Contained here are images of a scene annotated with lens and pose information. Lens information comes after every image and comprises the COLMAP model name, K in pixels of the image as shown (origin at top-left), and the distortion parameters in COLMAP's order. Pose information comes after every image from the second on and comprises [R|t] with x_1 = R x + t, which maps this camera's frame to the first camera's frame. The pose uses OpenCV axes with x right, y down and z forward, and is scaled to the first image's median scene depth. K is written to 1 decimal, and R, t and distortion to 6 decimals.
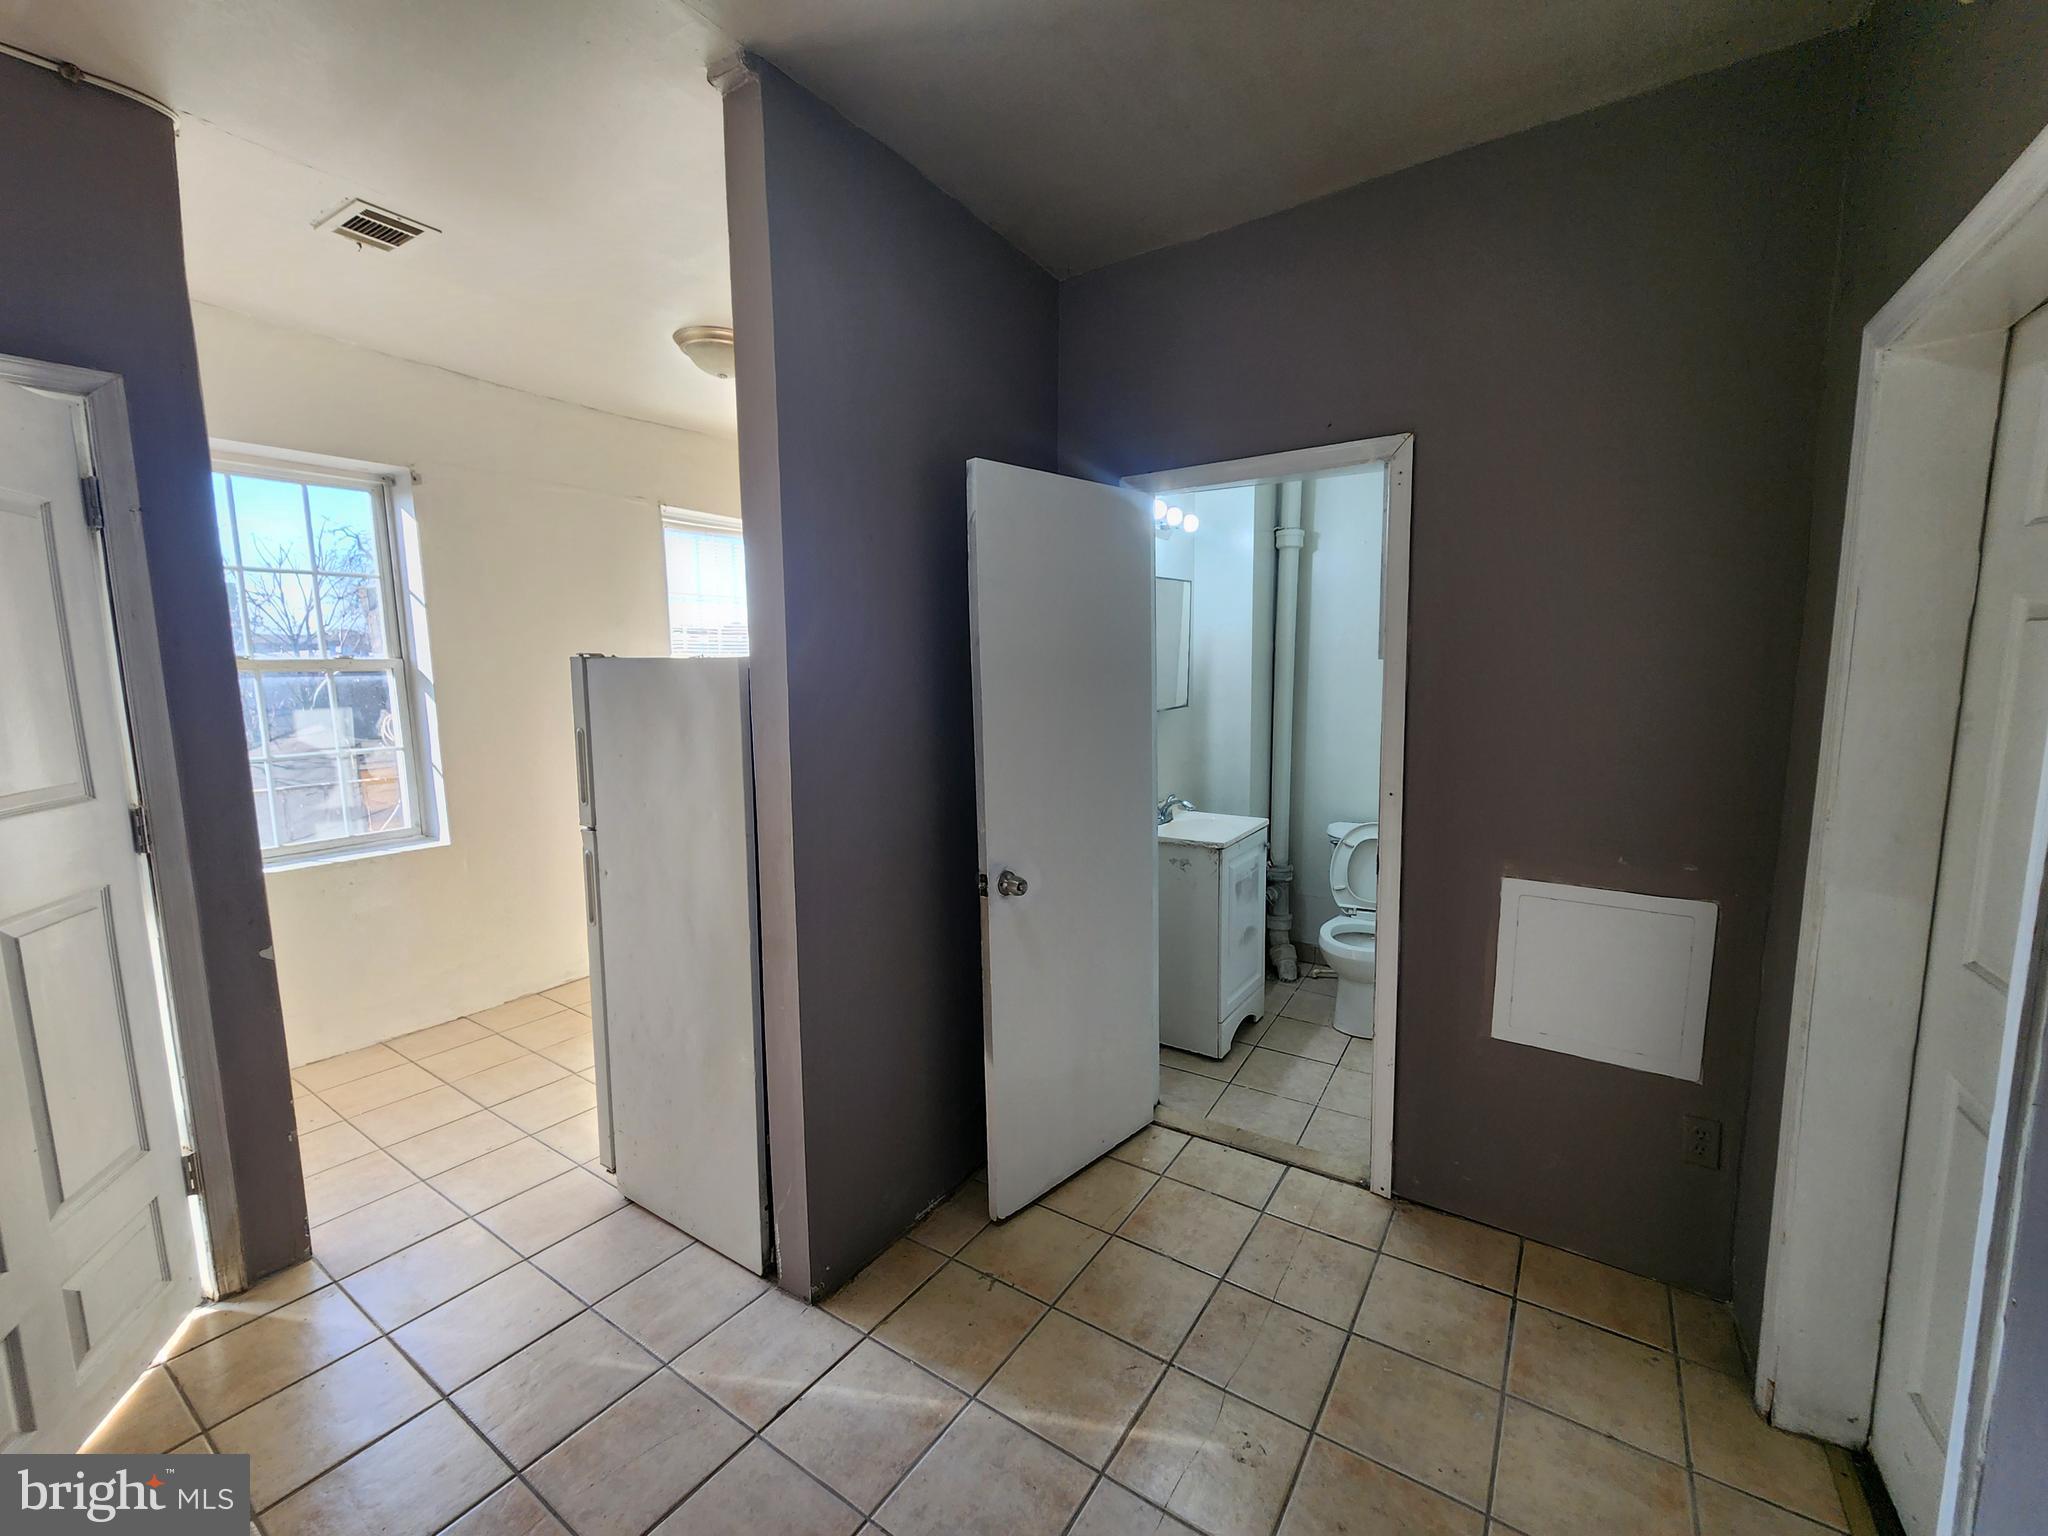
lens RADIAL K [[829.1, 0, 1037.7], [0, 829.1, 770.8], [0, 0, 1]] dist [-0.000623, -0.002903]
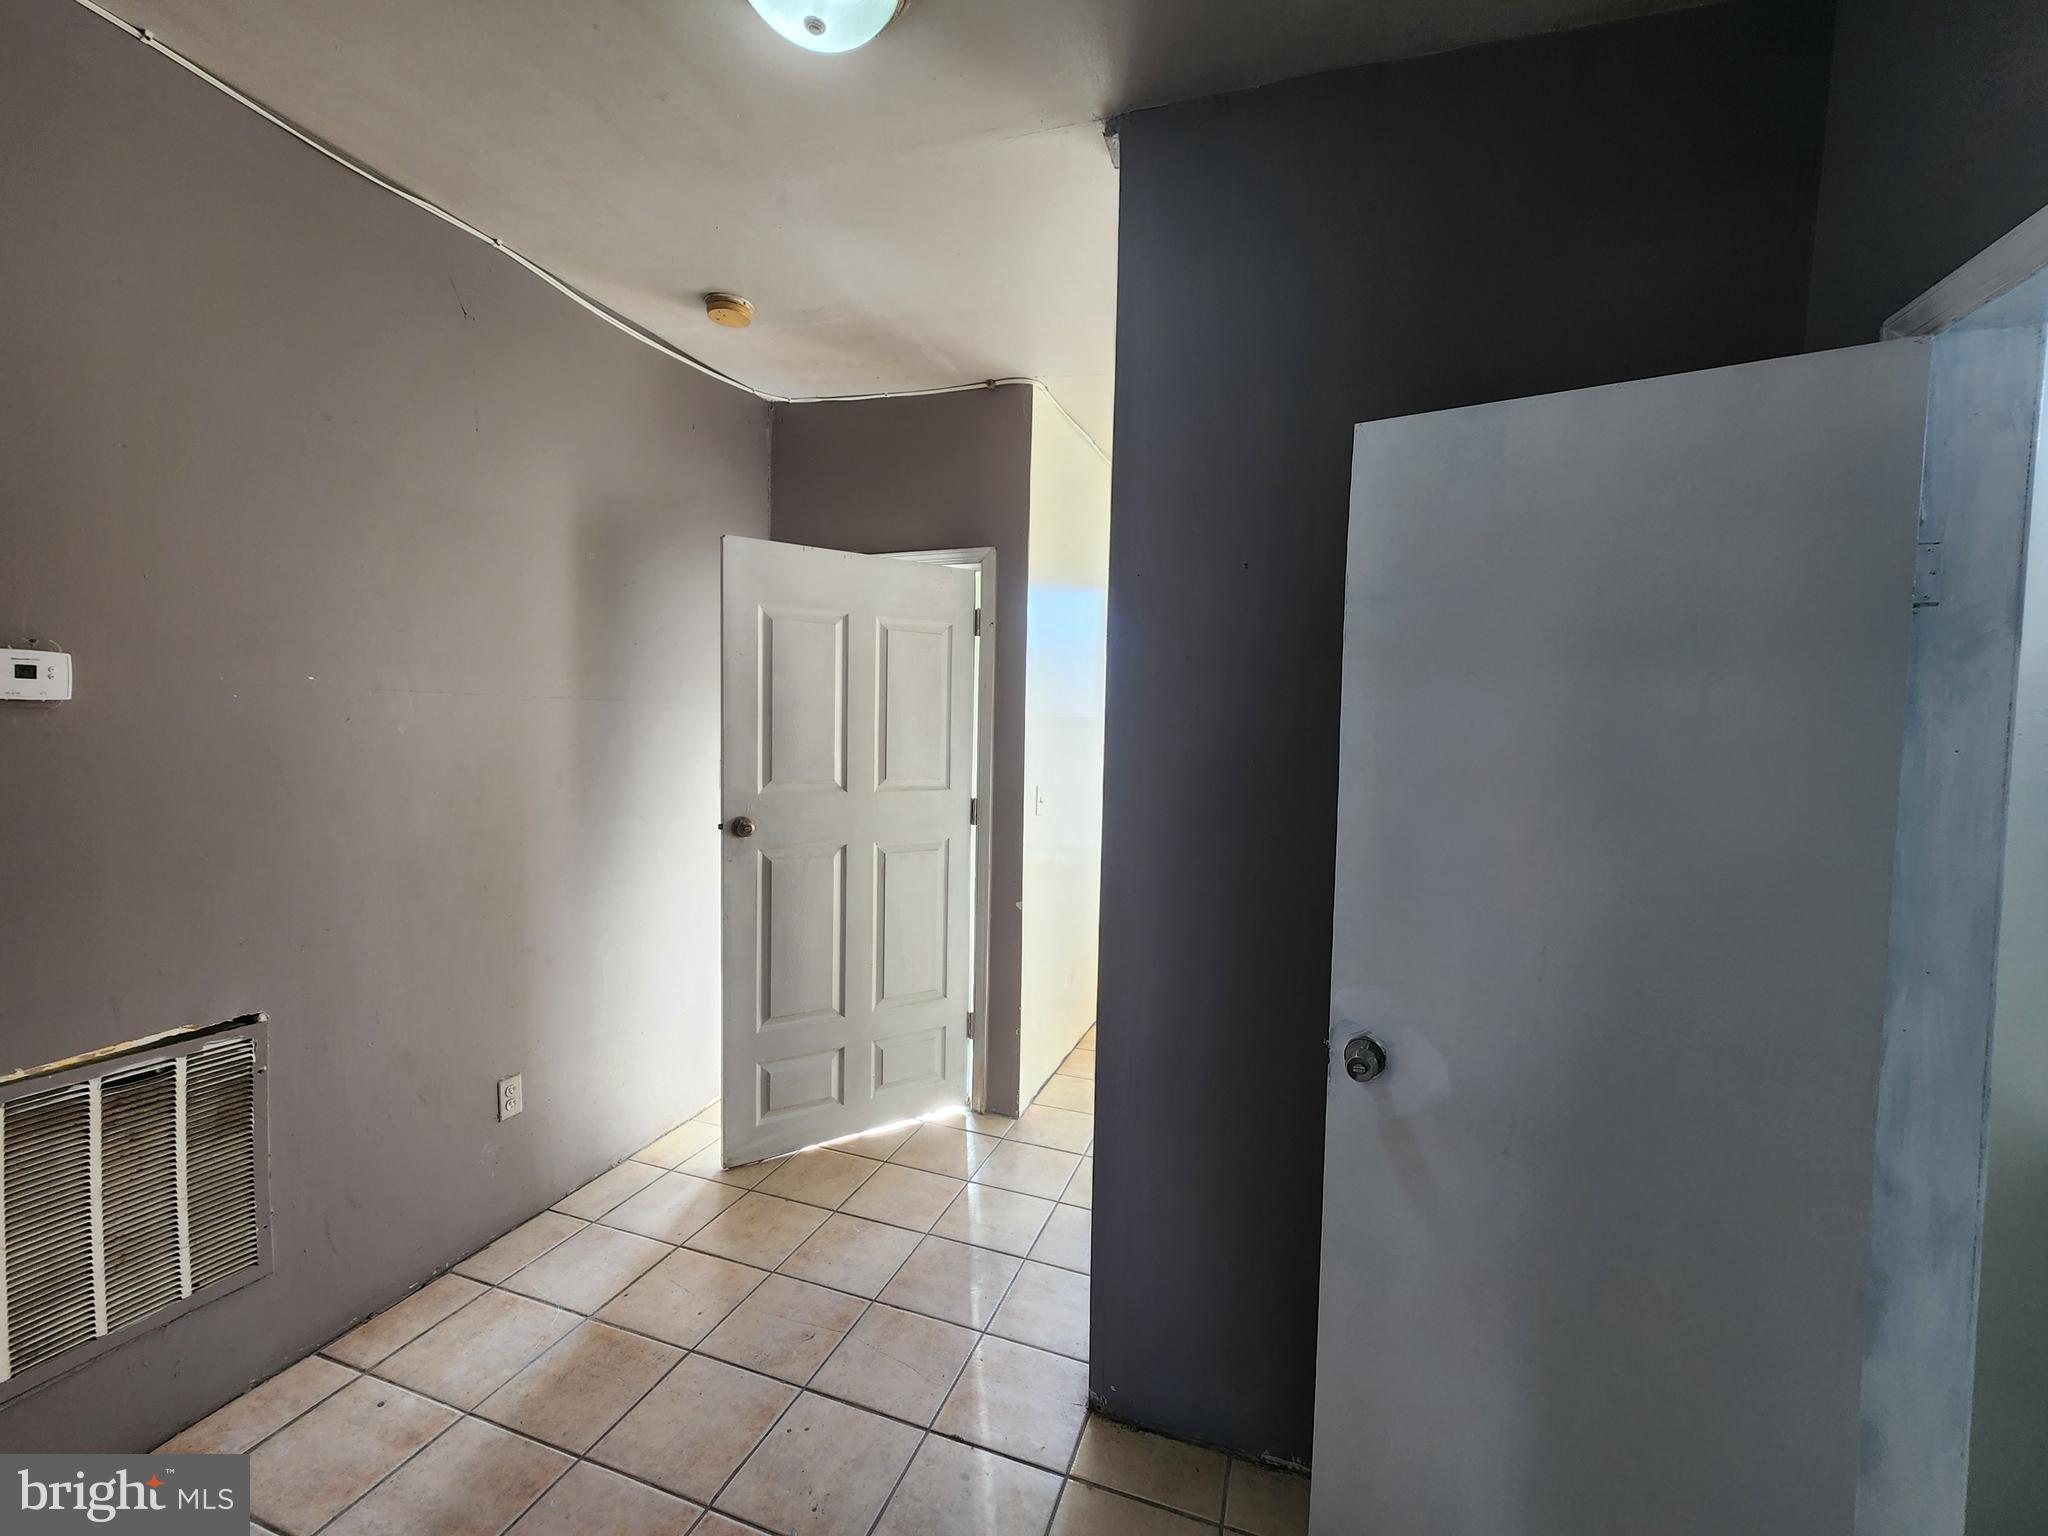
lens RADIAL K [[829.1, 0, 1038.9], [0, 829.1, 777.8], [0, 0, 1]] dist [-0.000623, -0.002903]
pose [[0.267097, 0.074296, -0.960801, 0.600710], [-0.146795, 0.988525, 0.035632, -0.079269], [0.952423, 0.131524, 0.274938, 0.664767]]
